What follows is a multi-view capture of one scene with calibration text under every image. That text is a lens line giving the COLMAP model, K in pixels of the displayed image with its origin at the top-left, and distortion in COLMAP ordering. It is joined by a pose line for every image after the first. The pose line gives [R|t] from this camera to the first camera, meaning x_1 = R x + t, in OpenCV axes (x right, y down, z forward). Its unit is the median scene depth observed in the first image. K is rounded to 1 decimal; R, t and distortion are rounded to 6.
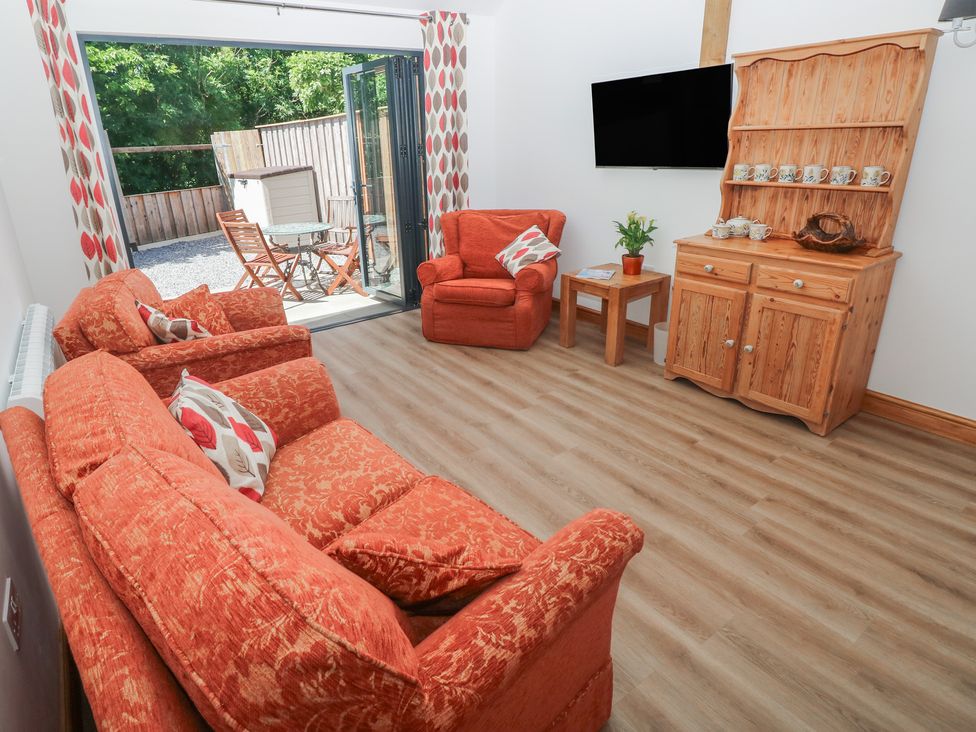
lens RADIAL K [[544.0, 0, 445.9], [0, 544.0, 355.5], [0, 0, 1]] dist [0.009270, 0.001362]
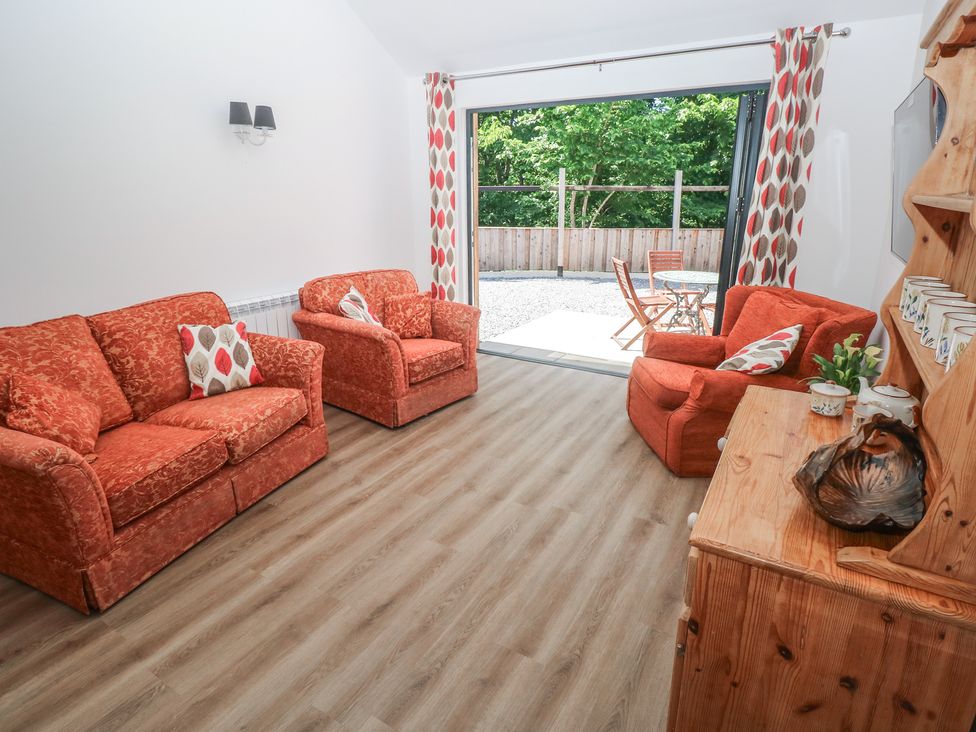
lens RADIAL K [[544.0, 0, 483.3], [0, 544.0, 358.8], [0, 0, 1]] dist [0.009270, 0.001362]
pose [[0.401372, 0.299316, -0.865628, 0.815915], [-0.343382, 0.925338, 0.160744, -0.237281], [0.849111, 0.232723, 0.474184, 0.502138]]
